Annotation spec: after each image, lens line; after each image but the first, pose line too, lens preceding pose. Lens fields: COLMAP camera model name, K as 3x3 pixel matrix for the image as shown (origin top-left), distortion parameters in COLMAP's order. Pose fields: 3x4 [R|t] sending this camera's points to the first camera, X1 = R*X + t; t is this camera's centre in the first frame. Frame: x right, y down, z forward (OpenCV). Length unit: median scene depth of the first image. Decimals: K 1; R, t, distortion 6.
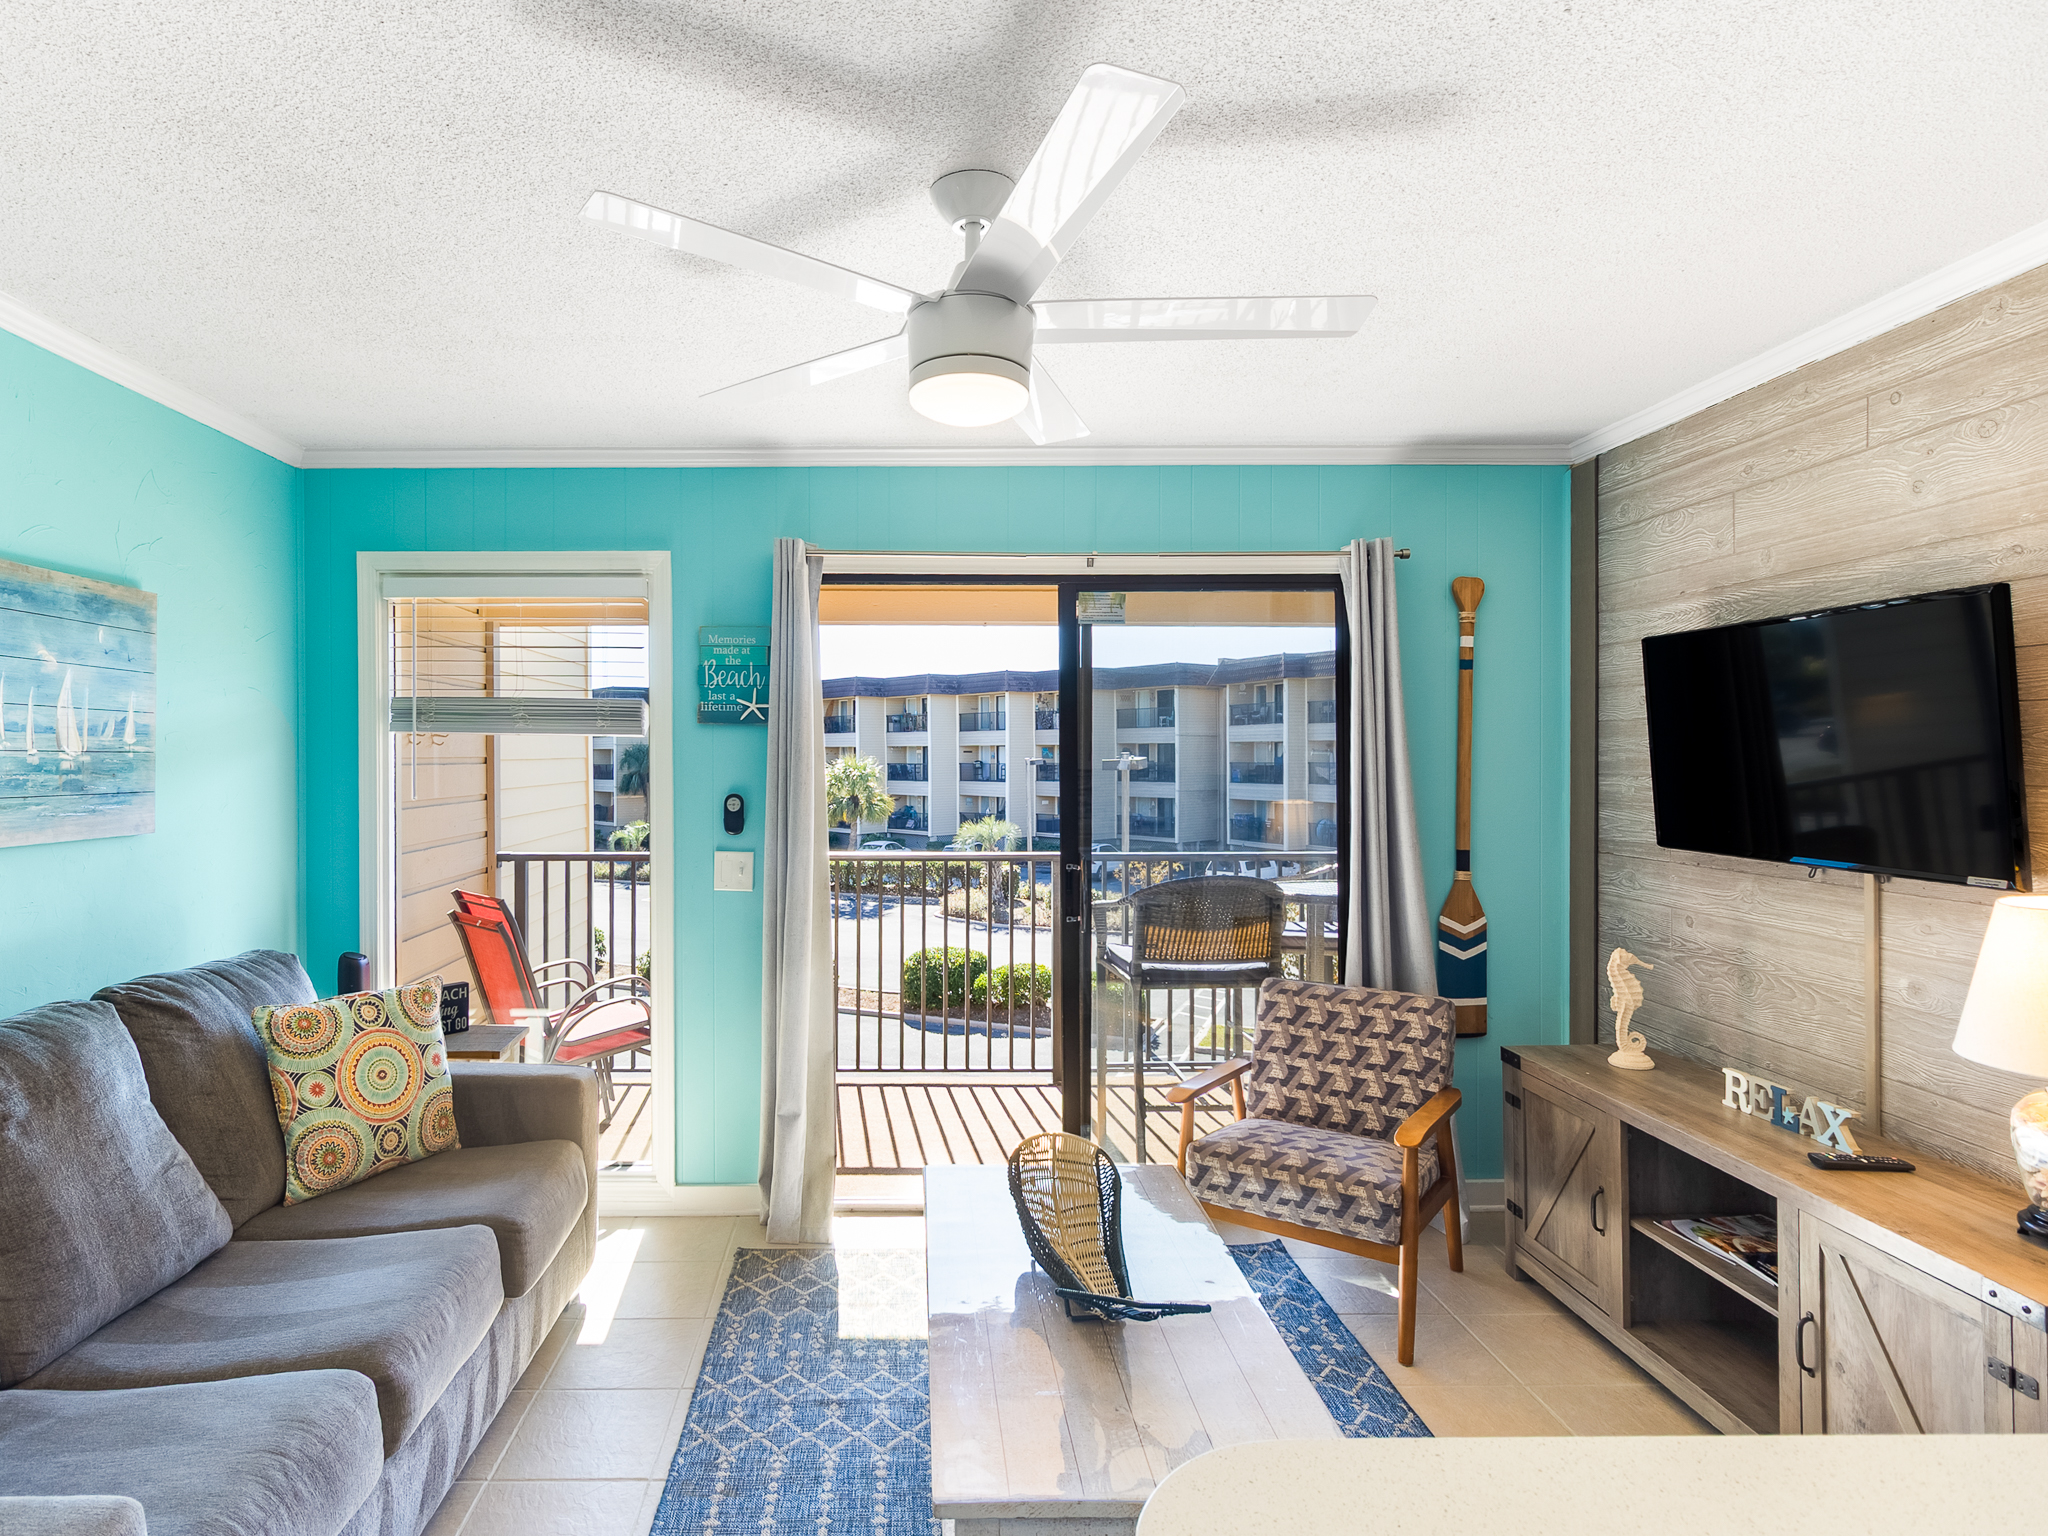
lens RADIAL K [[1083.8, 0, 935.3], [0, 1083.8, 756.3], [0, 0, 1]] dist [0.002741, -0.000049]
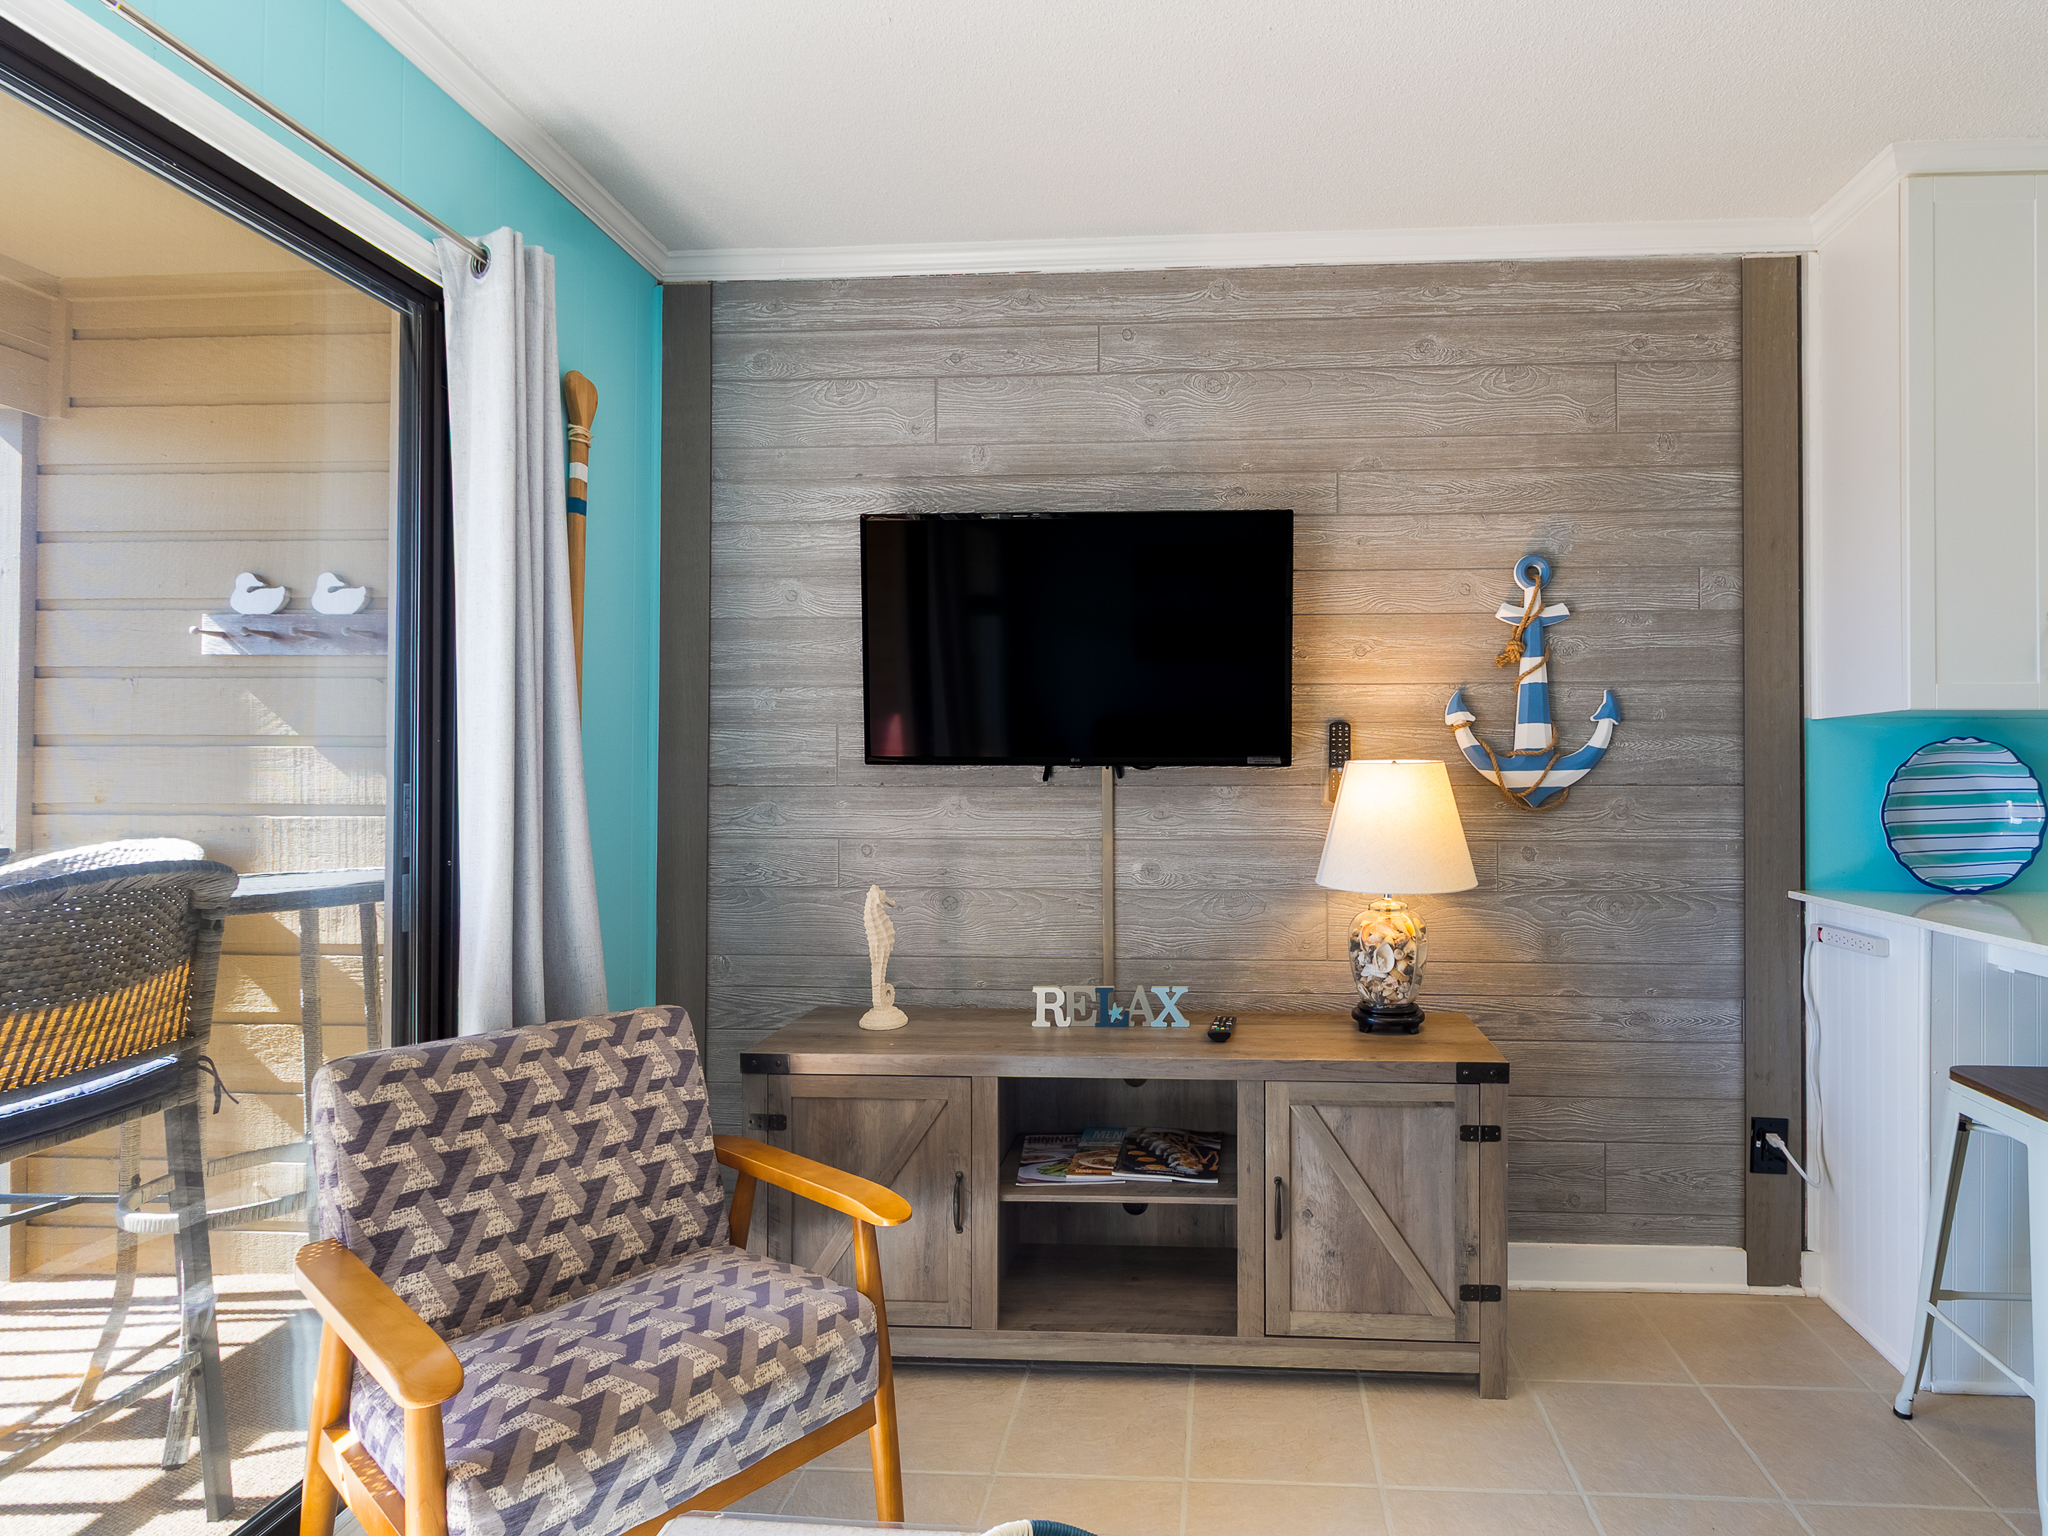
lens RADIAL K [[1083.8, 0, 1147.4], [0, 1083.8, 763.3], [0, 0, 1]] dist [0.002741, -0.000049]
pose [[0.081351, 0.011651, 0.996617, -0.184309], [-0.002031, 0.999932, -0.011524, 0.106491], [-0.996683, -0.001087, 0.081370, 0.823523]]
